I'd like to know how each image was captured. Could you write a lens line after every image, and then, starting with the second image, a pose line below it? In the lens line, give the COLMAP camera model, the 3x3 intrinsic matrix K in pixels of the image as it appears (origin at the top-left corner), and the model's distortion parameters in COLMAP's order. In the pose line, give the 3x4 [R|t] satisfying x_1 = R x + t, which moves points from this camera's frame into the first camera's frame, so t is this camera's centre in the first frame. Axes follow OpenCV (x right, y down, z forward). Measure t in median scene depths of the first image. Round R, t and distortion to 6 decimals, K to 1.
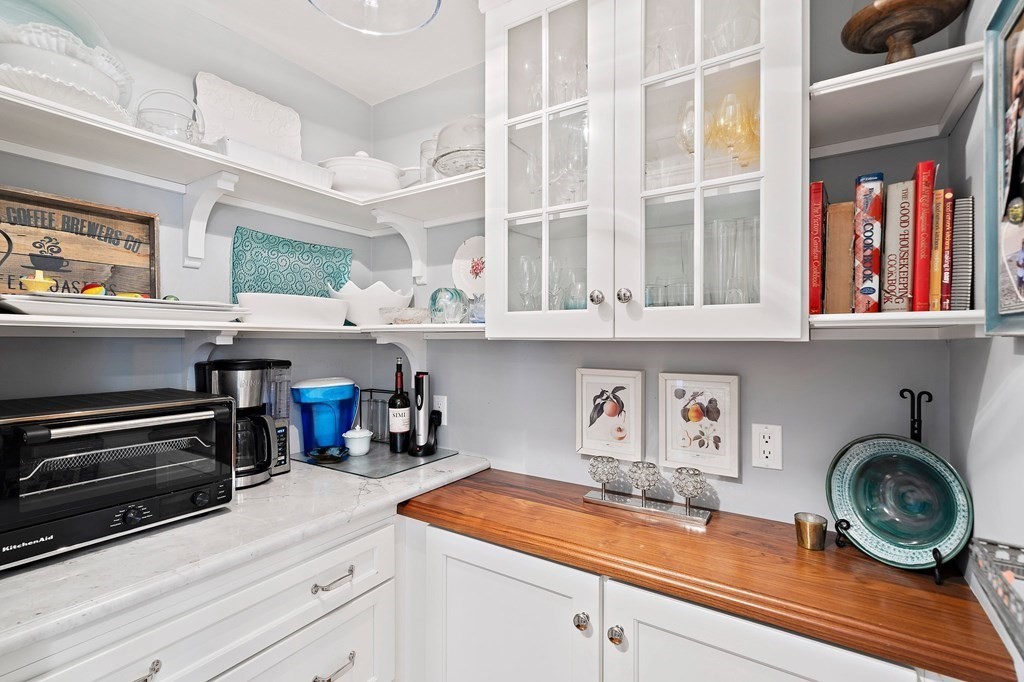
lens RADIAL K [[477.3, 0, 507.6], [0, 477.3, 342.1], [0, 0, 1]] dist [0.000871, -0.000766]
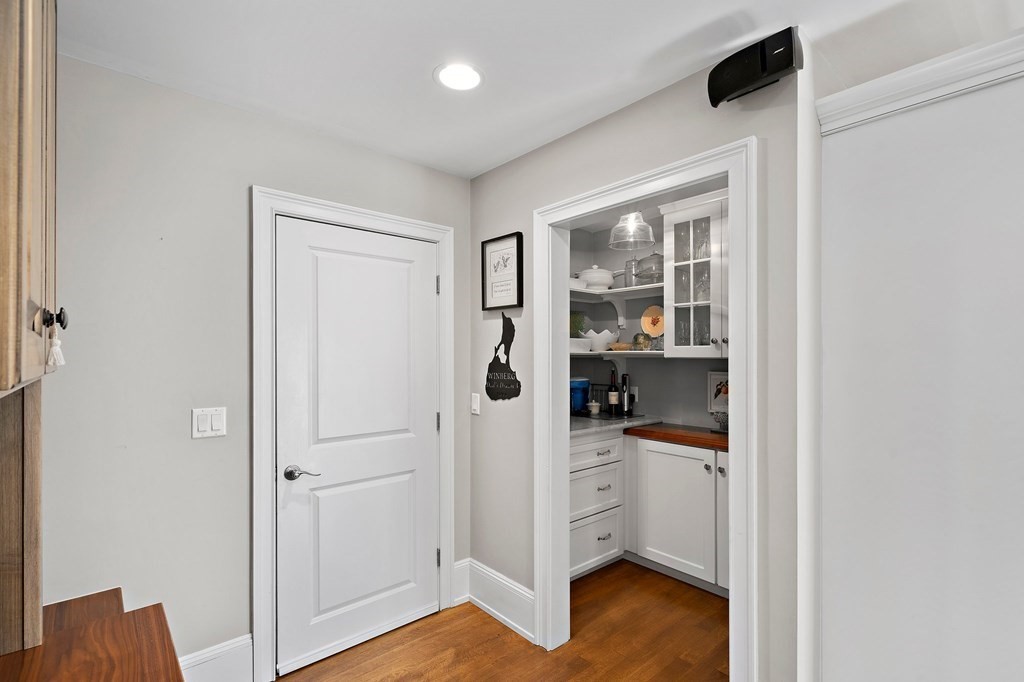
lens RADIAL K [[485.0, 0, 507.2], [0, 485.0, 358.8], [0, 0, 1]] dist [-0.001438, 0.000217]
pose [[0.961591, -0.002083, -0.274477, -0.103151], [0.001747, 0.999997, -0.001466, 0.001046], [0.274480, 0.000930, 0.961592, -1.130569]]
